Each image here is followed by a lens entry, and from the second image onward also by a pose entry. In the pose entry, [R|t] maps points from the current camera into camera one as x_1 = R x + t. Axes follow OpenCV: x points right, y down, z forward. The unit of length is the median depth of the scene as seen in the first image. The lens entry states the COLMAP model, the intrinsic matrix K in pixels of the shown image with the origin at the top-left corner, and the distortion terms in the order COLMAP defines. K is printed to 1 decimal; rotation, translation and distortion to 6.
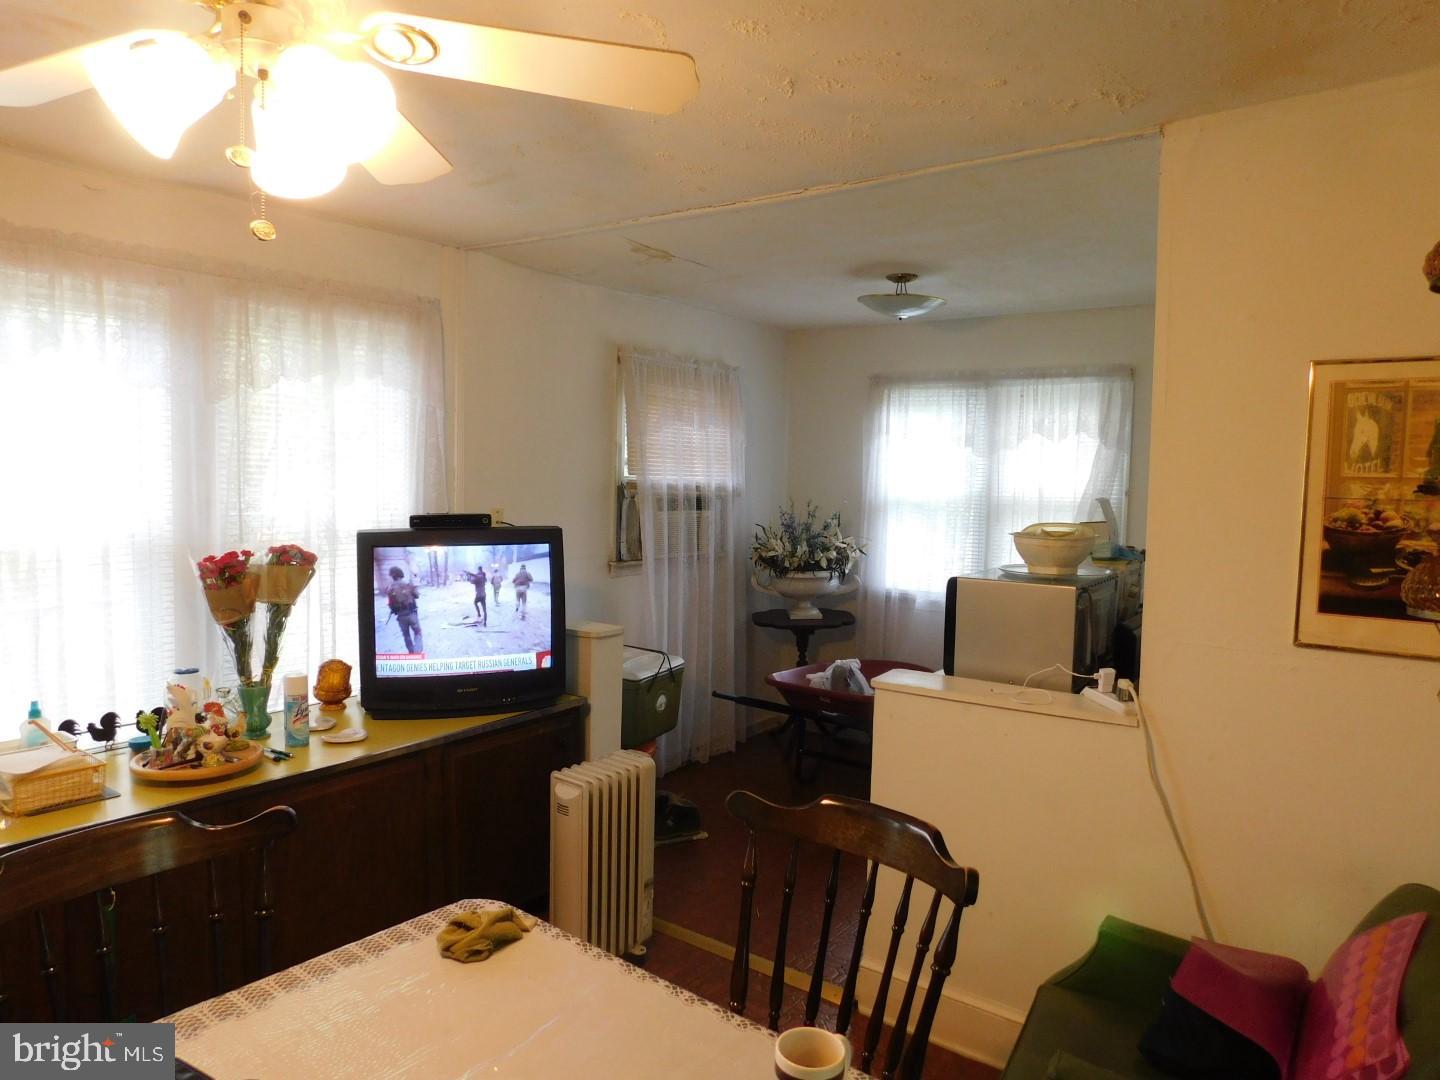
lens RADIAL K [[953.2, 0, 716.4], [0, 953.2, 534.1], [0, 0, 1]] dist [-0.075008, 0.062531]
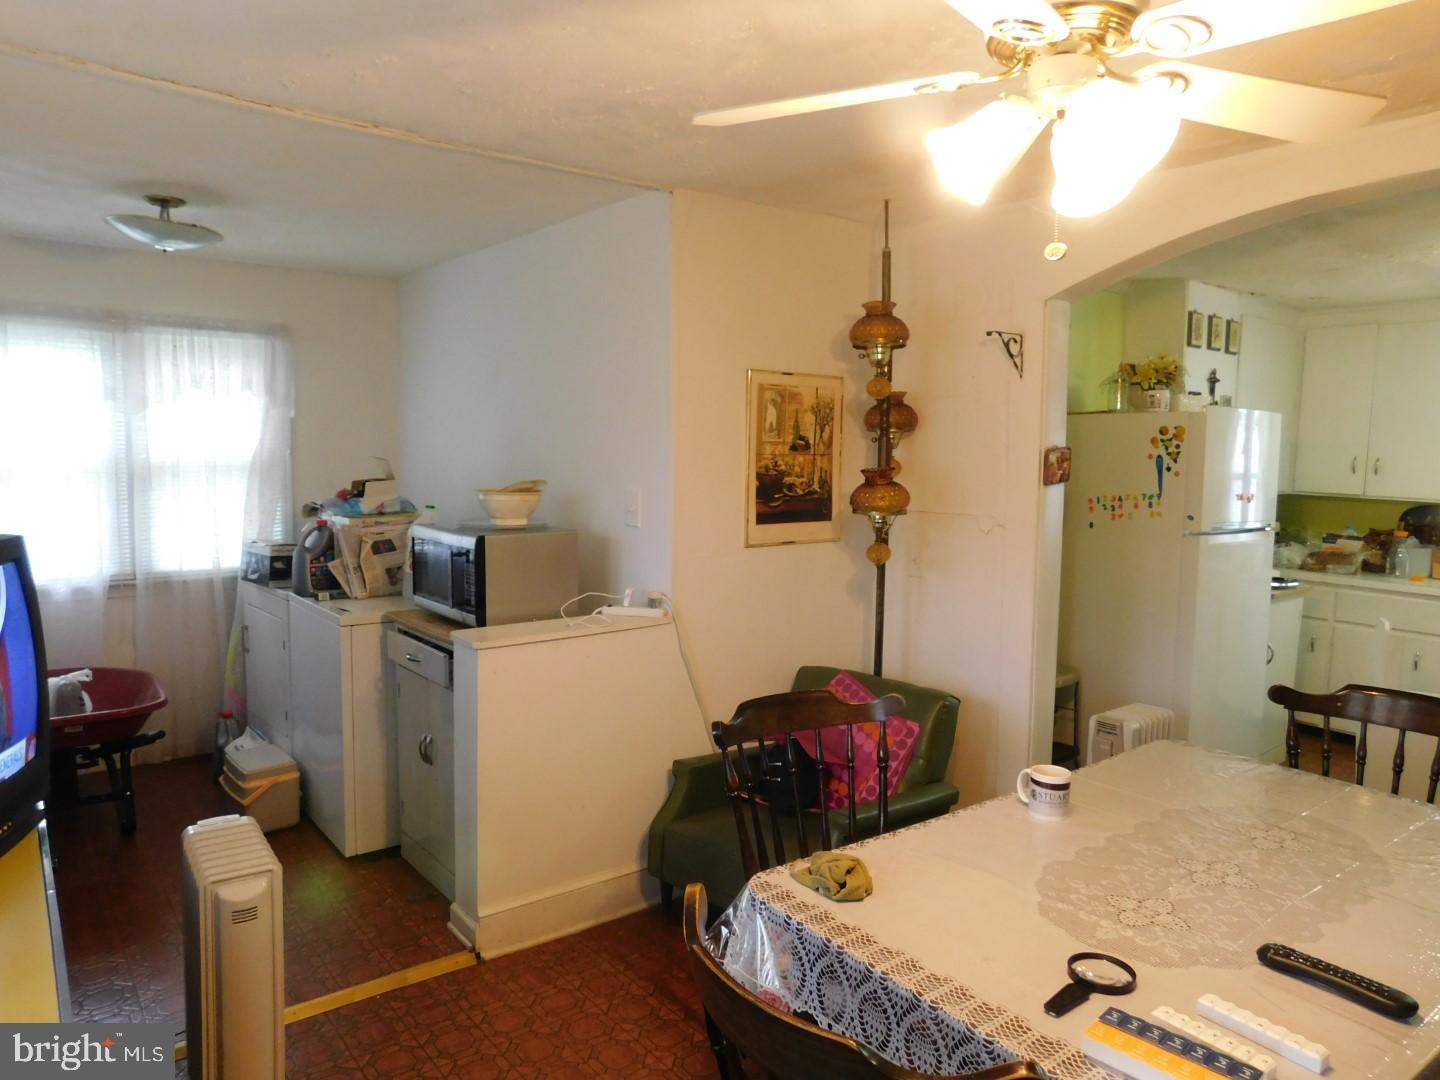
lens RADIAL K [[944.9, 0, 720.0], [0, 944.9, 540.0], [0, 0, 1]] dist [-0.065476, 0.056433]
pose [[0.272282, -0.114858, 0.955338, -0.410854], [0.051764, 0.993161, 0.104652, -0.028216], [-0.960824, 0.020958, 0.276366, 0.259182]]
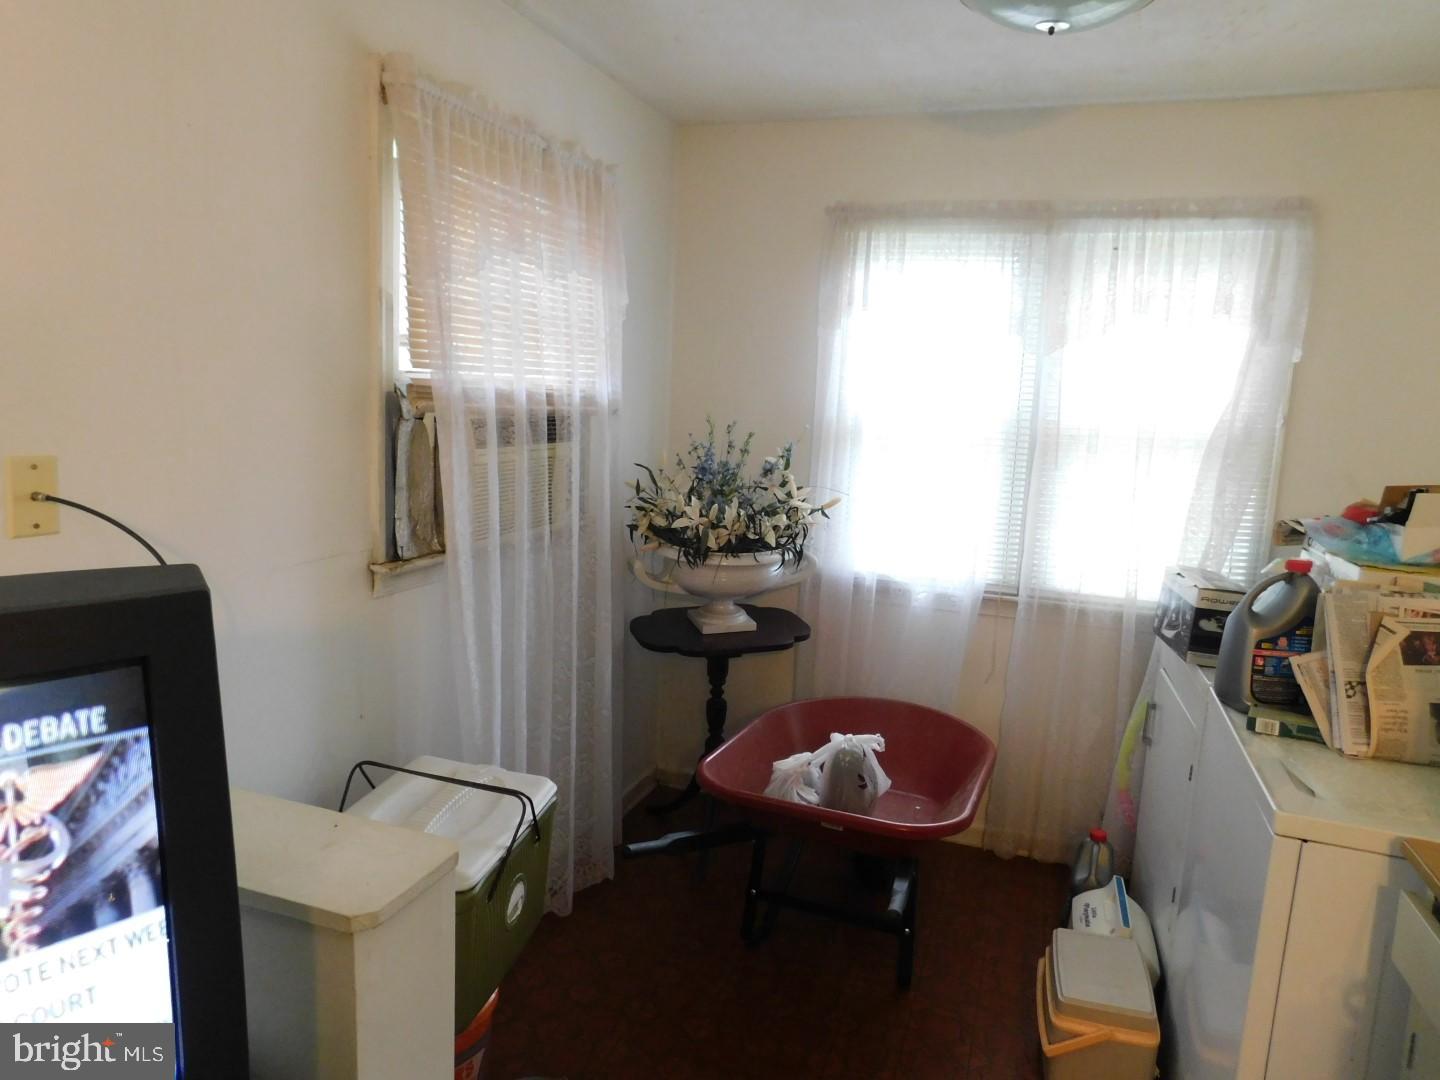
lens RADIAL K [[953.2, 0, 716.4], [0, 953.2, 534.1], [0, 0, 1]] dist [-0.075008, 0.062531]
pose [[0.964425, -0.020628, 0.263550, -0.068465], [-0.005040, 0.995335, 0.096346, -0.026472], [-0.264308, -0.094246, 0.959822, 0.502520]]
